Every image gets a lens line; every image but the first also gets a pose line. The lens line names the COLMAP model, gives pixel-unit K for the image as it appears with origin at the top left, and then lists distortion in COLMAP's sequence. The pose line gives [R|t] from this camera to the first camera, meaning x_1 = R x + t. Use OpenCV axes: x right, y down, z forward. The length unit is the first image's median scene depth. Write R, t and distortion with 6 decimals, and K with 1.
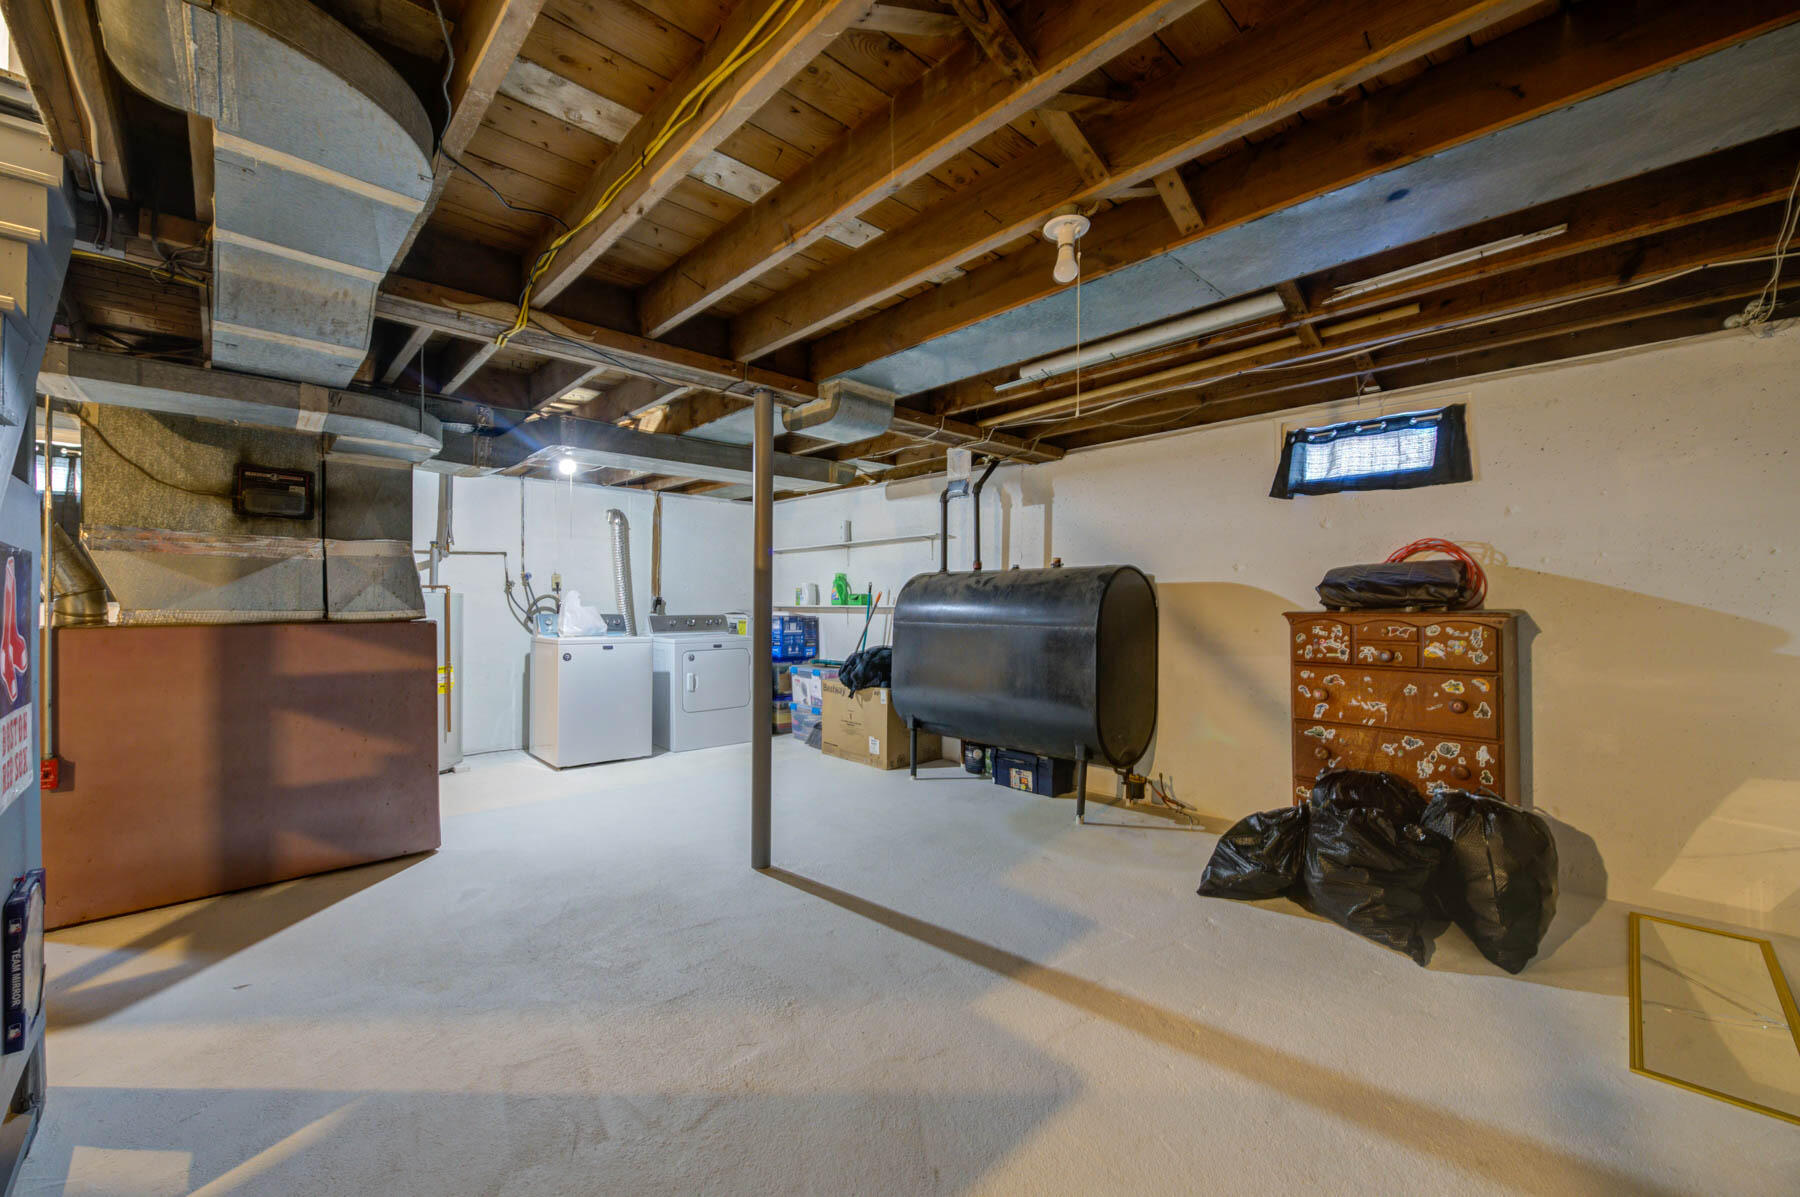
lens RADIAL K [[707.0, 0, 896.4], [0, 707.0, 599.2], [0, 0, 1]] dist [0.001583, -0.003318]
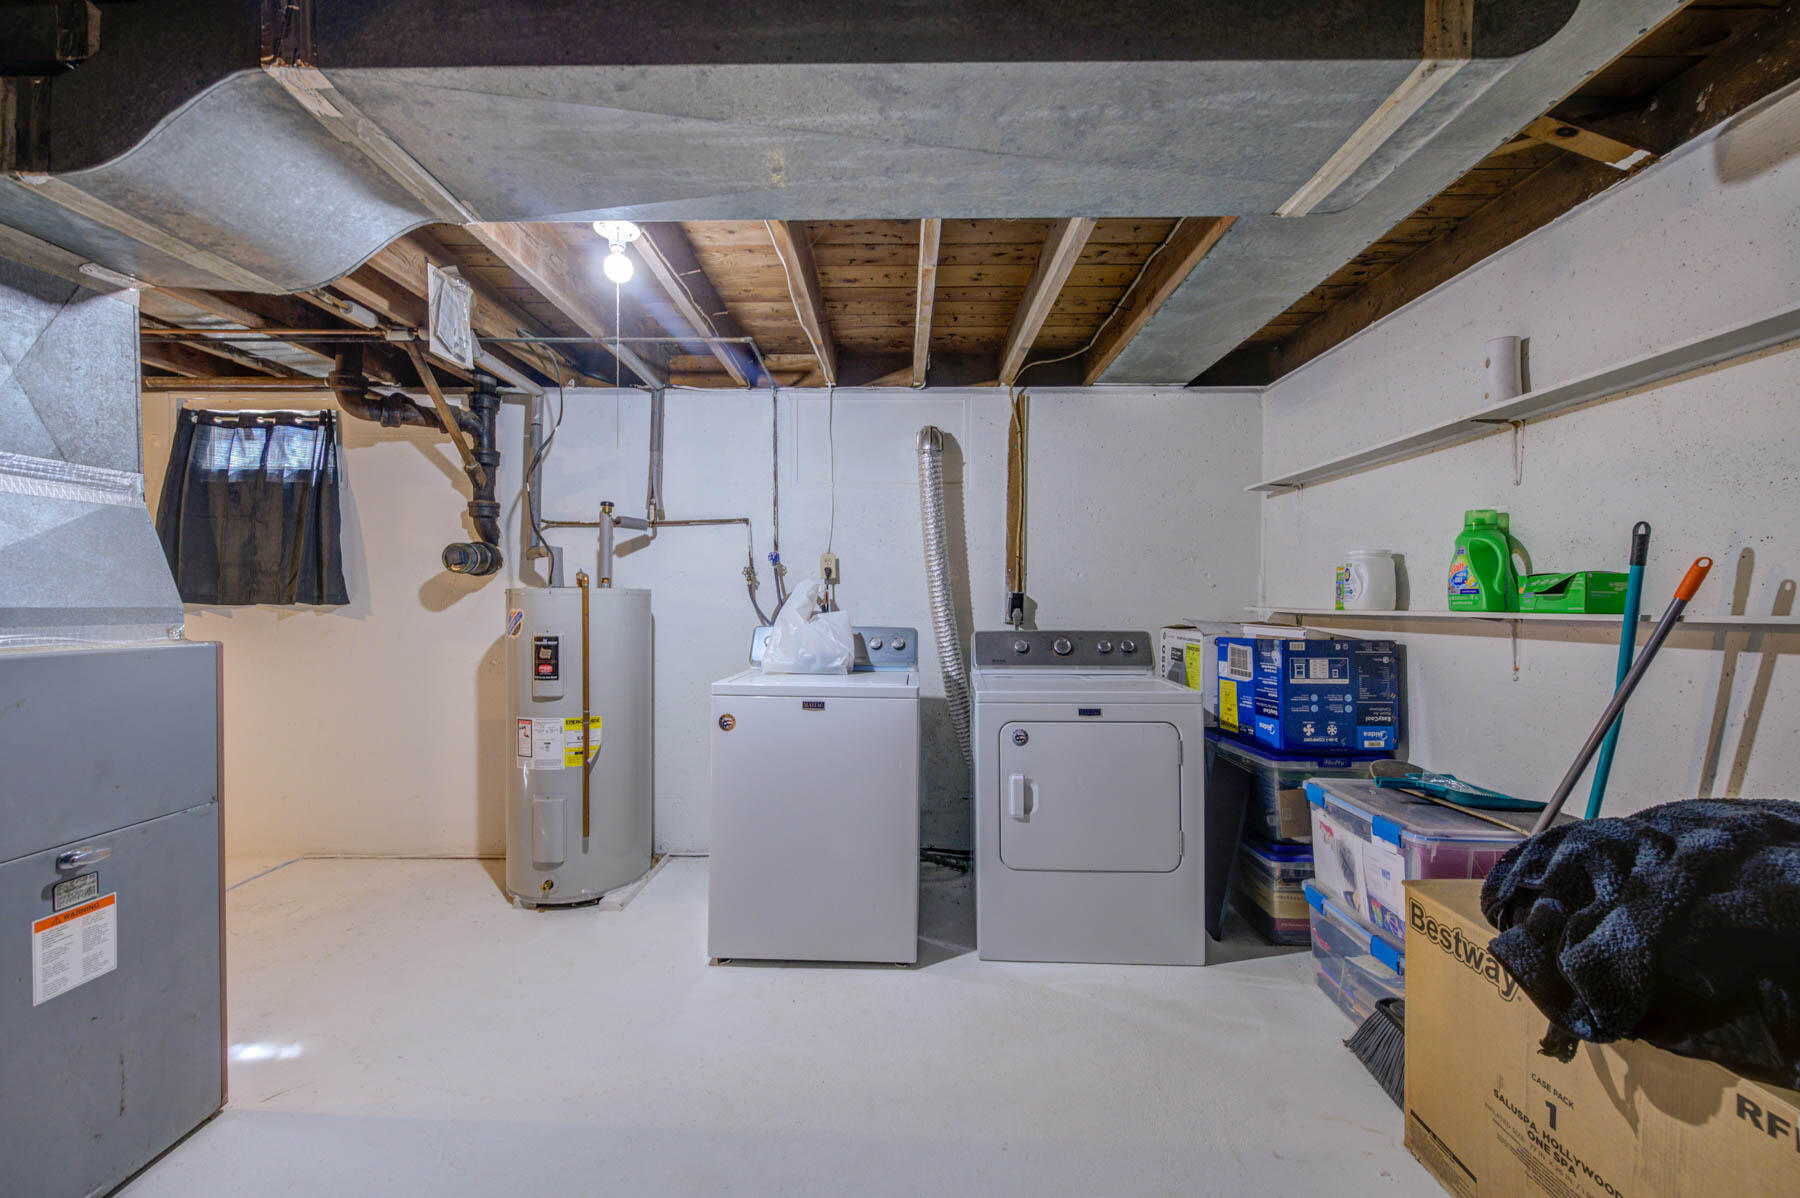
lens RADIAL K [[707.0, 0, 896.4], [0, 707.0, 599.7], [0, 0, 1]] dist [0.001583, -0.003318]
pose [[0.722501, -0.002336, -0.691366, -0.051349], [0.006176, 0.999976, 0.003075, 0.000562], [0.691342, -0.006492, 0.722498, 0.594454]]
